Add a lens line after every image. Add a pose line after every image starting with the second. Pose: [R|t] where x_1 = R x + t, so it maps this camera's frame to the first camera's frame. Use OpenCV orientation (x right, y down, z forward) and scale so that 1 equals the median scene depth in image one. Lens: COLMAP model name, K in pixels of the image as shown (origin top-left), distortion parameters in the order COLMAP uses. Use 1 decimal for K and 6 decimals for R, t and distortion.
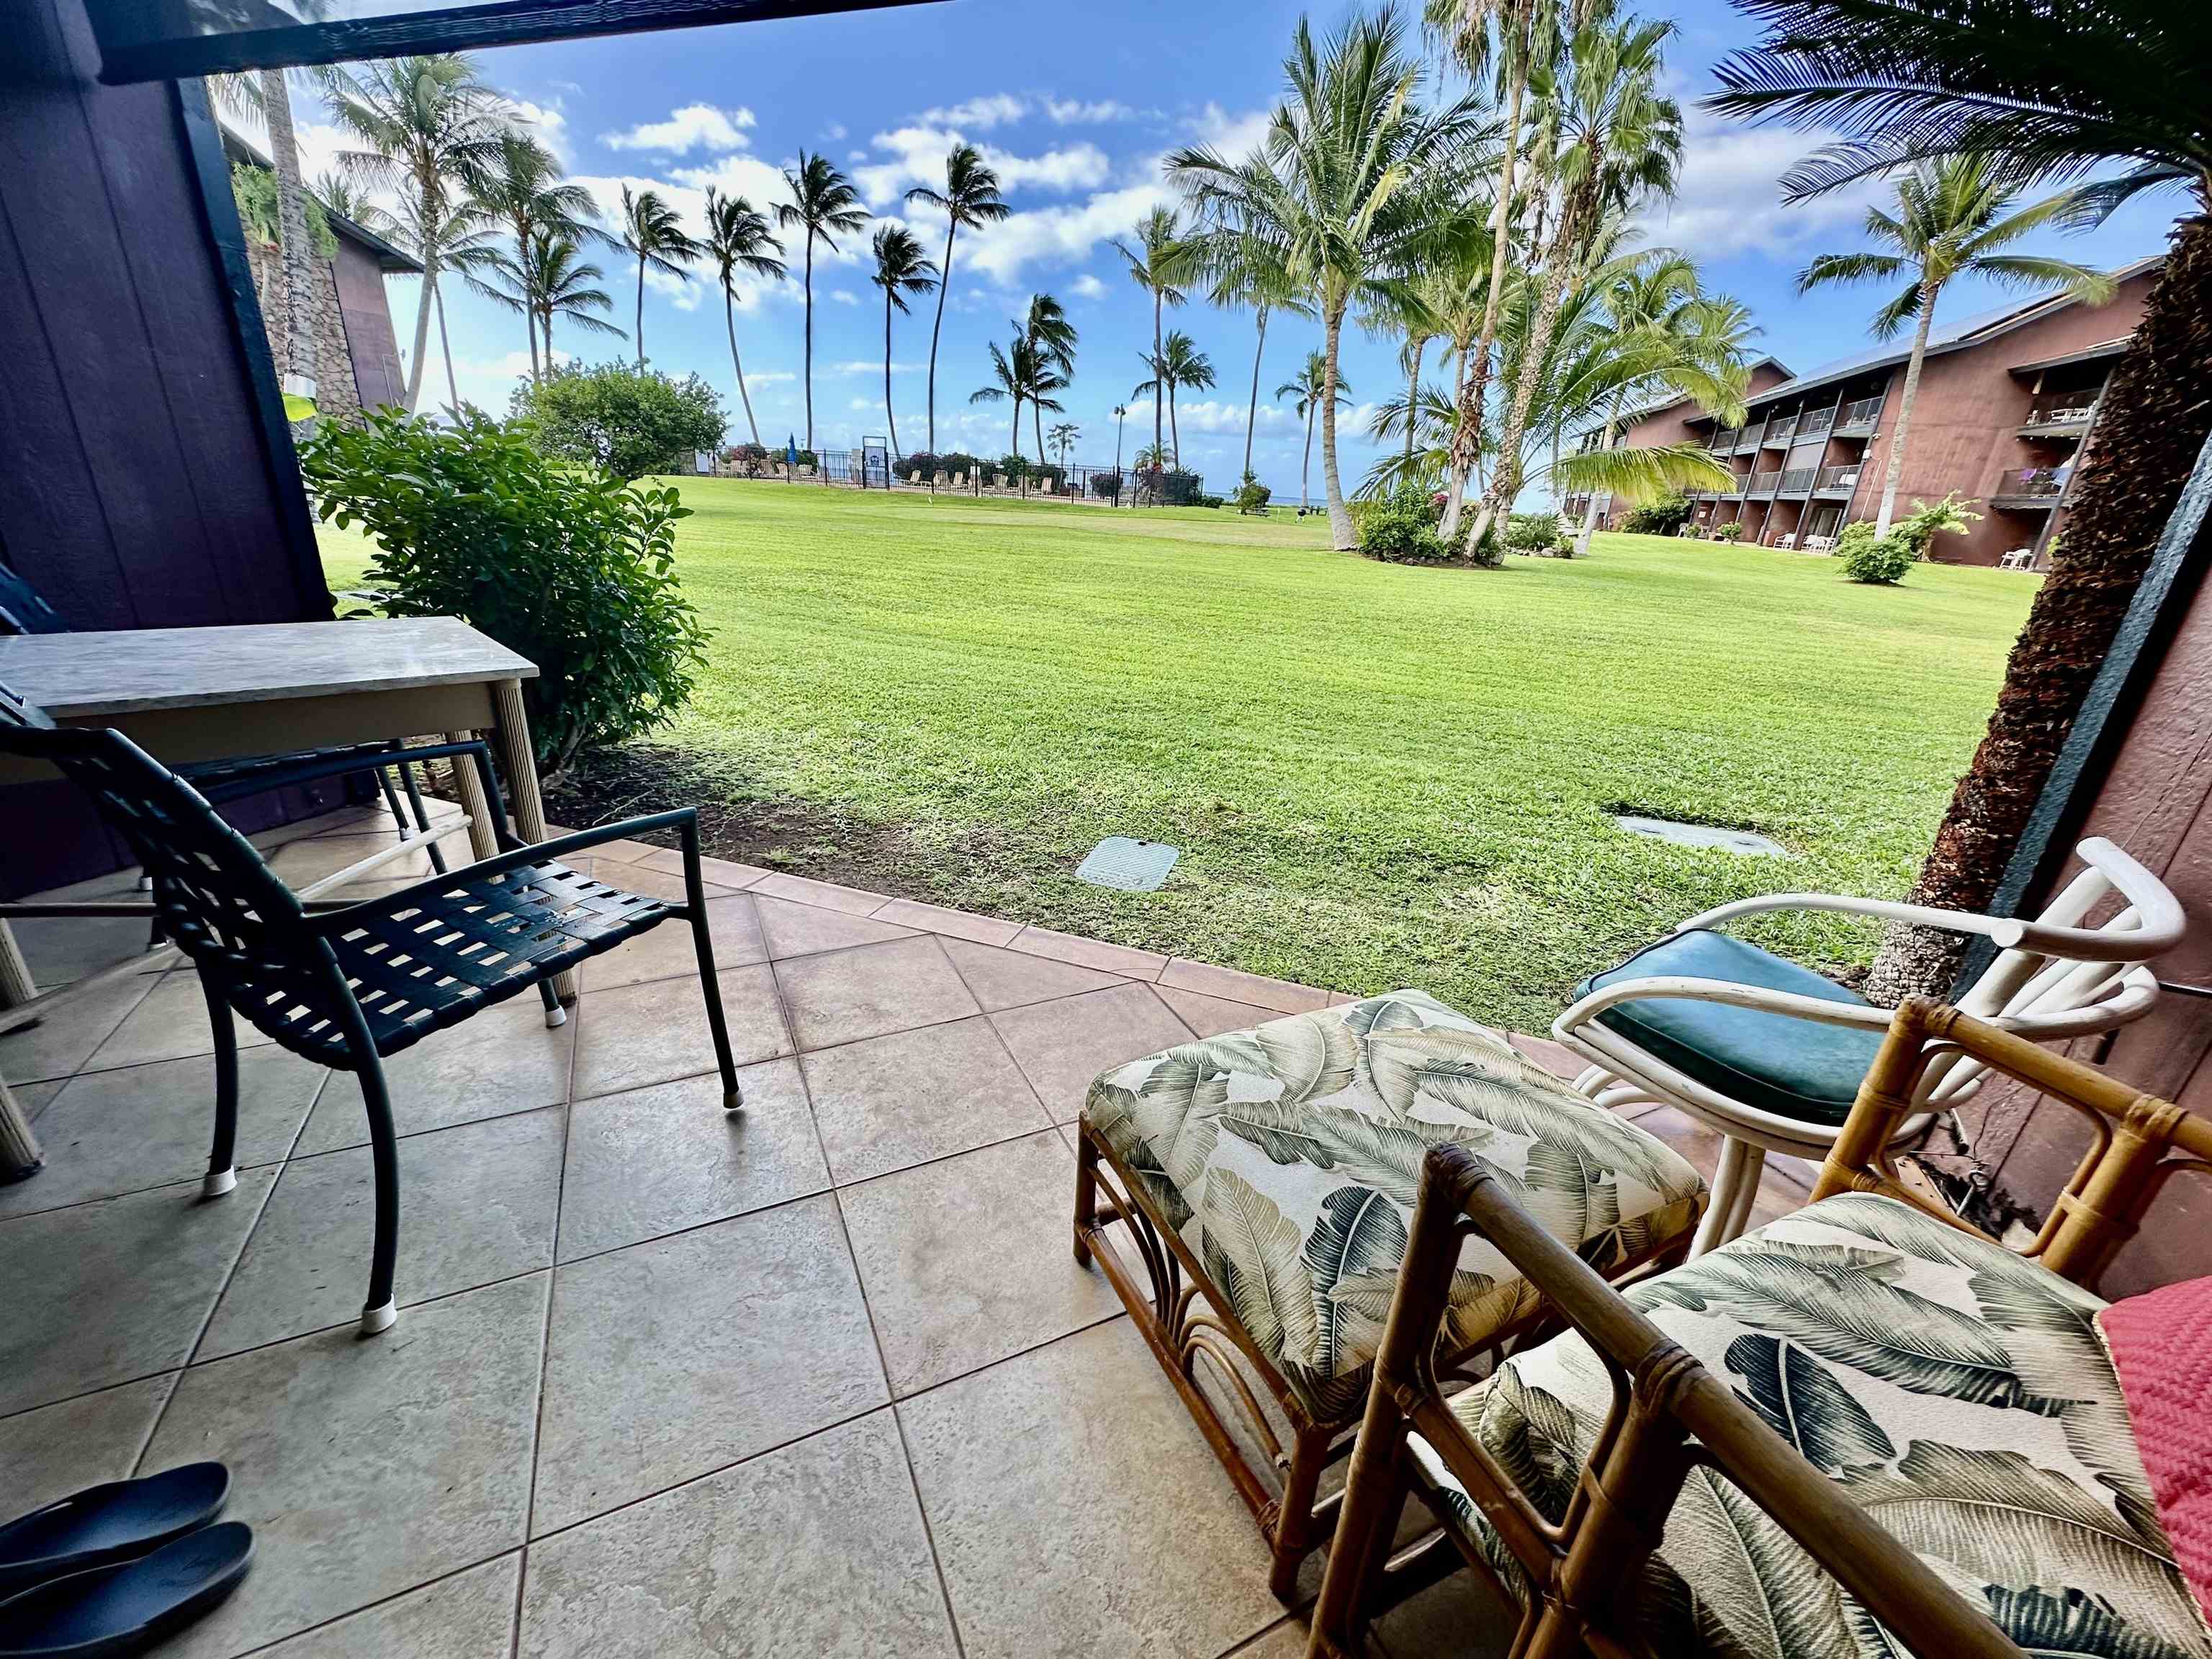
lens RADIAL K [[888.3, 0, 1107.4], [0, 888.3, 824.6], [0, 0, 1]] dist [-0.001127, -0.000348]
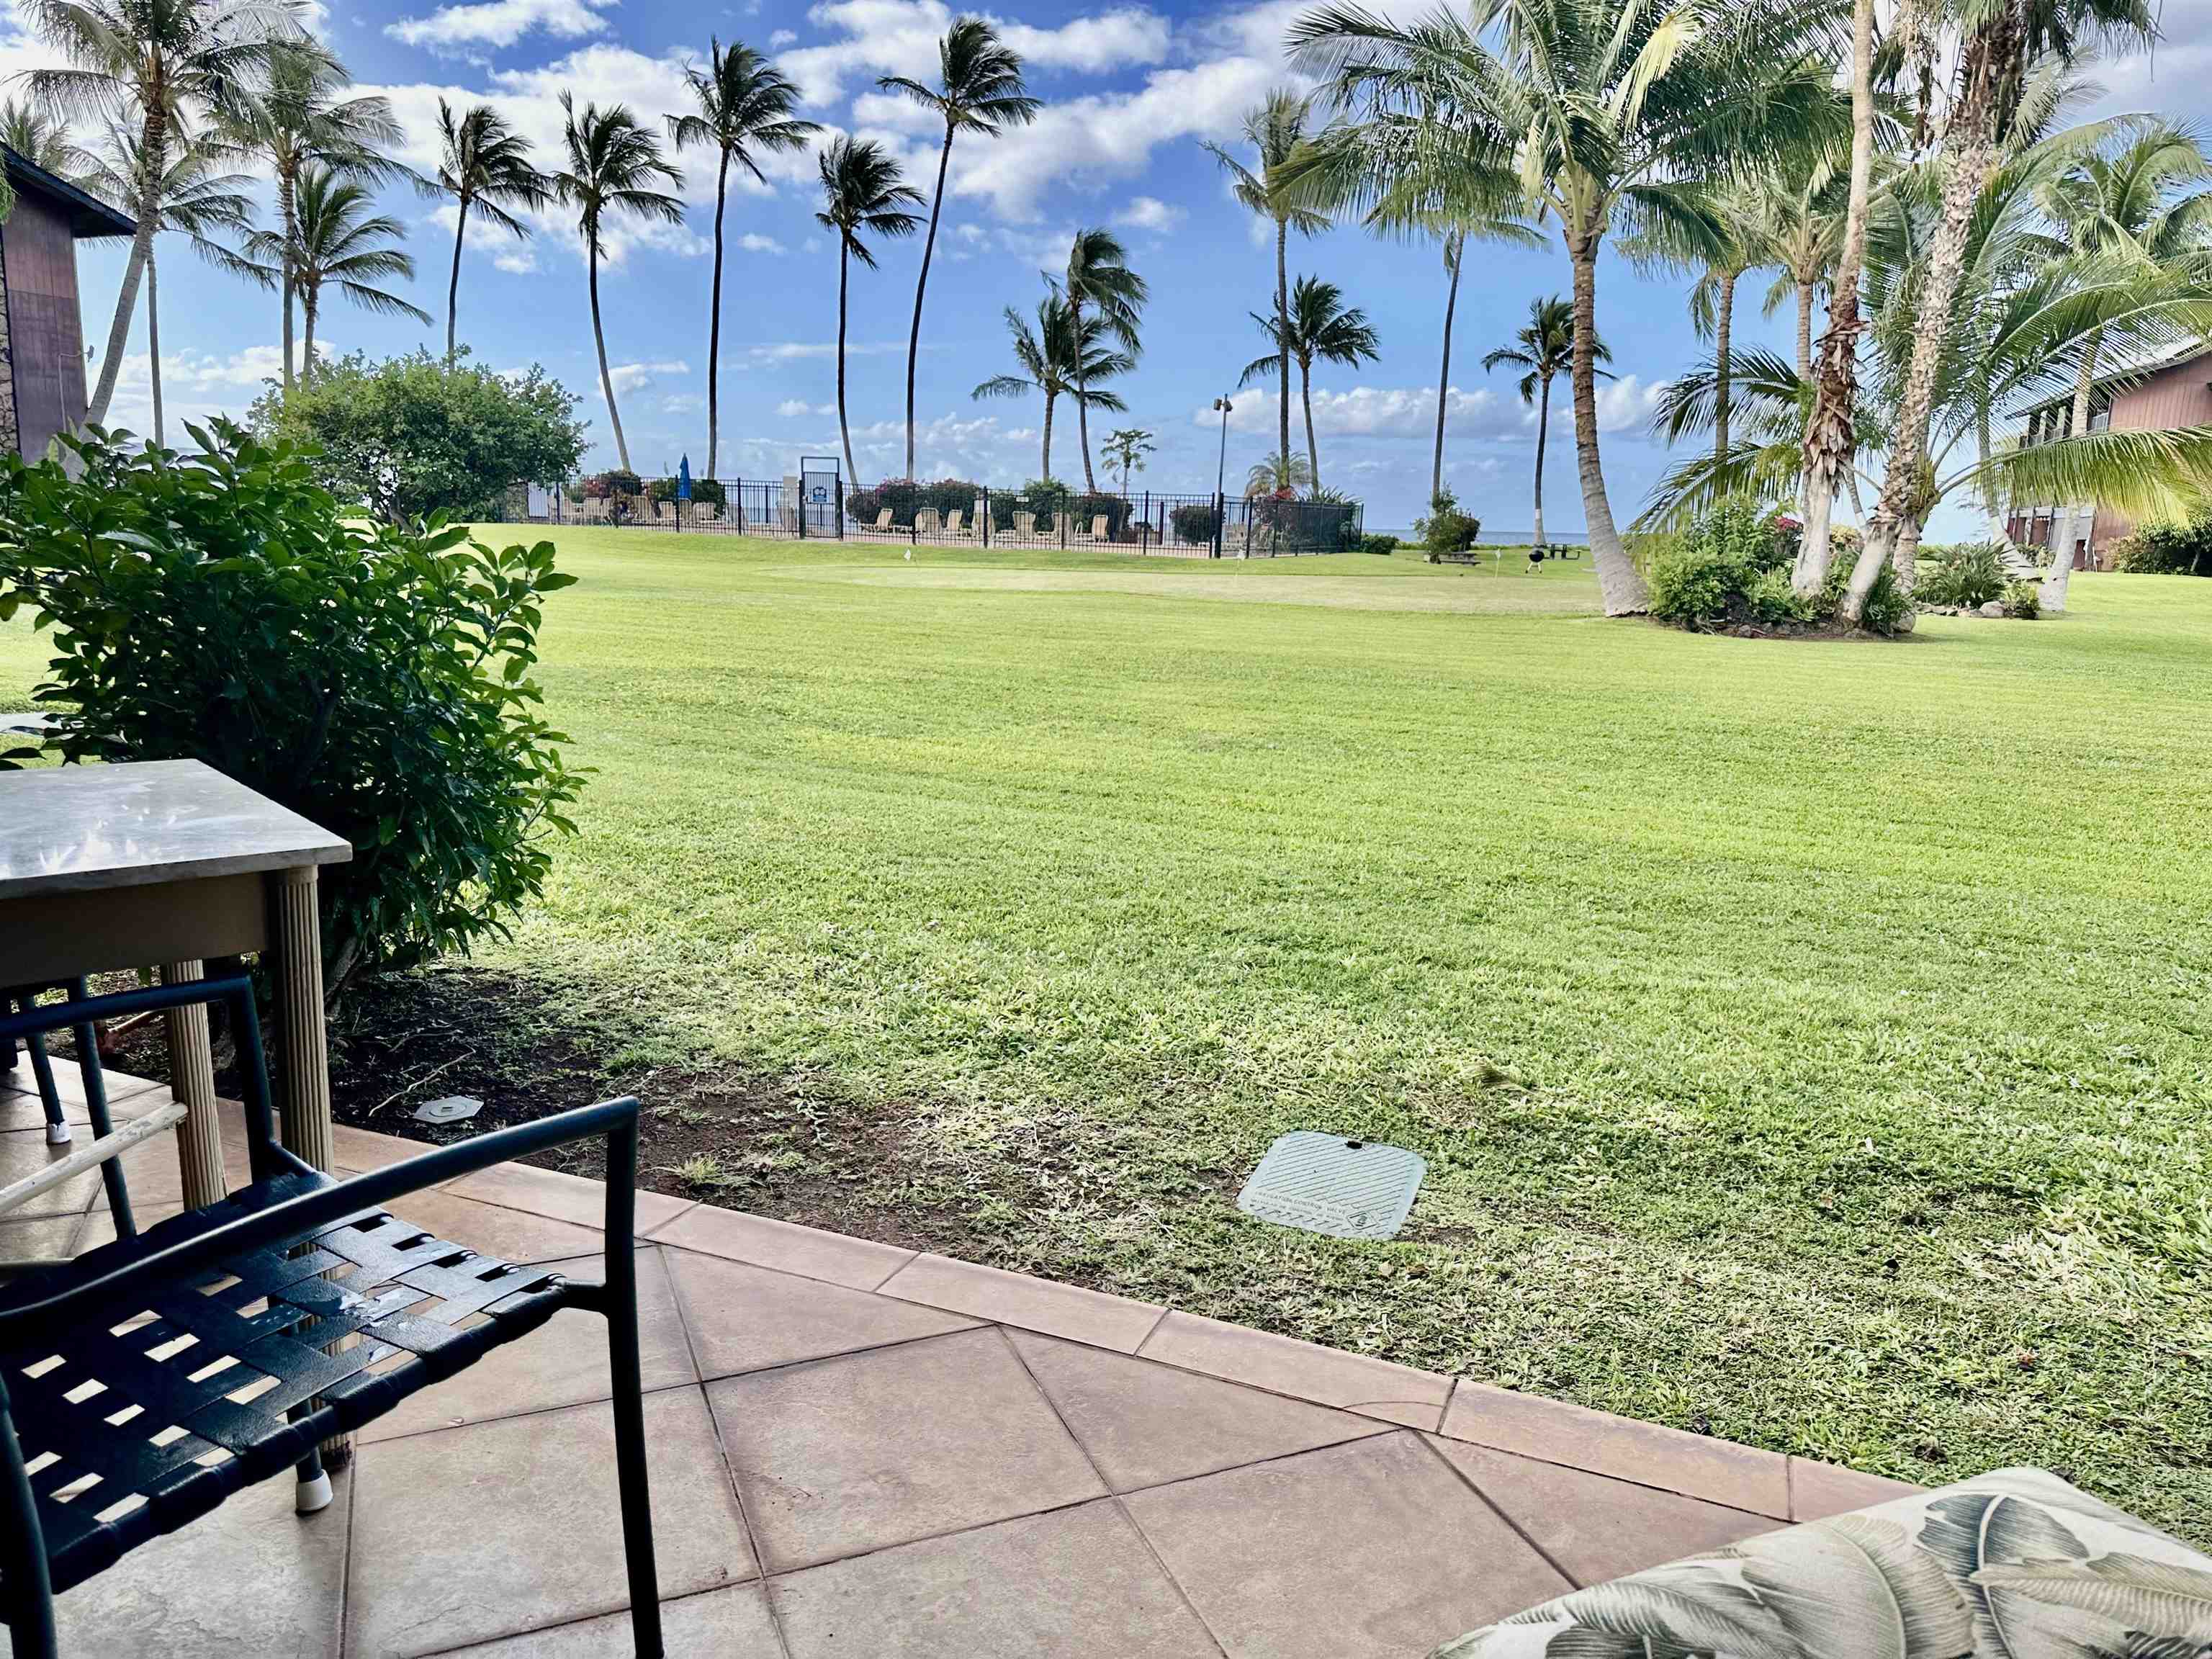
lens RADIAL K [[1548.5, 0, 1098.2], [0, 1548.5, 798.5], [0, 0, 1]] dist [0.104132, -0.126994]
pose [[0.997683, -0.016081, -0.066113, -0.033716], [0.003274, 0.981890, -0.189423, -0.004263], [0.067962, 0.188767, 0.979667, 0.011717]]
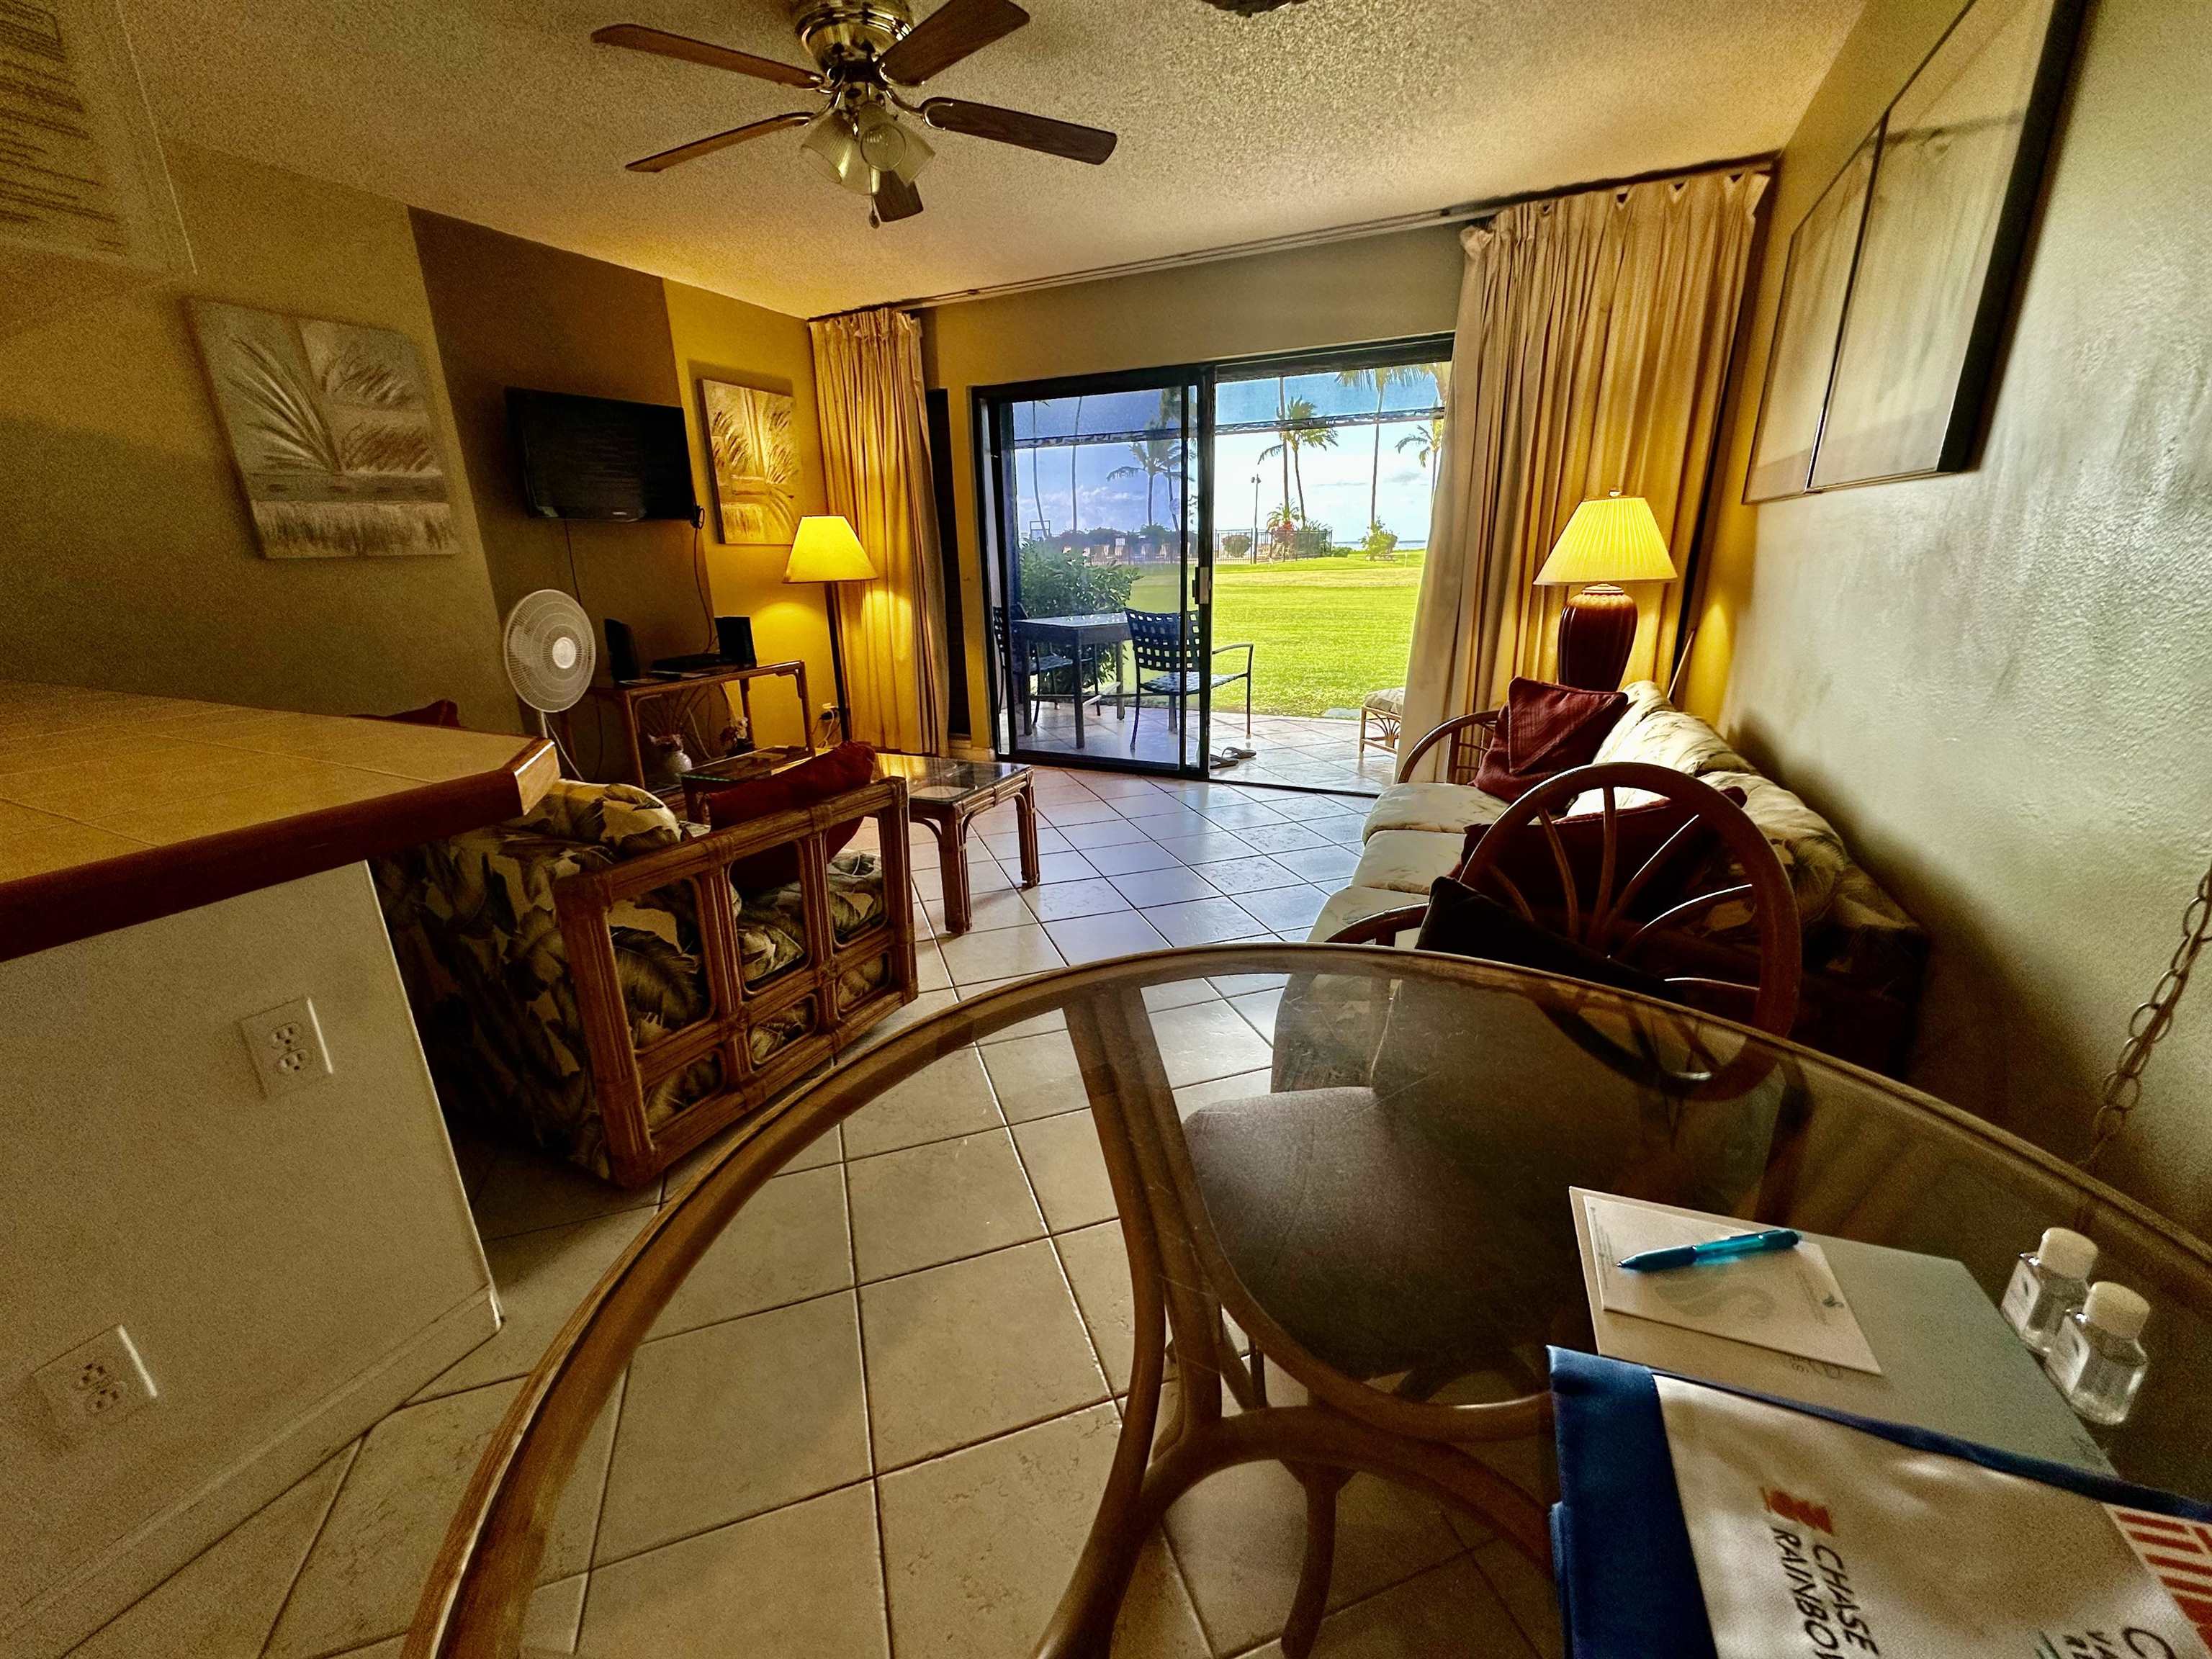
lens RADIAL K [[888.3, 0, 1107.4], [0, 888.3, 824.6], [0, 0, 1]] dist [-0.001127, -0.000348]
pose [[0.988628, -0.035158, -0.146213, -0.171800], [0.025782, 0.997517, -0.065534, 0.309919], [0.148154, 0.061019, 0.987080, -0.885062]]
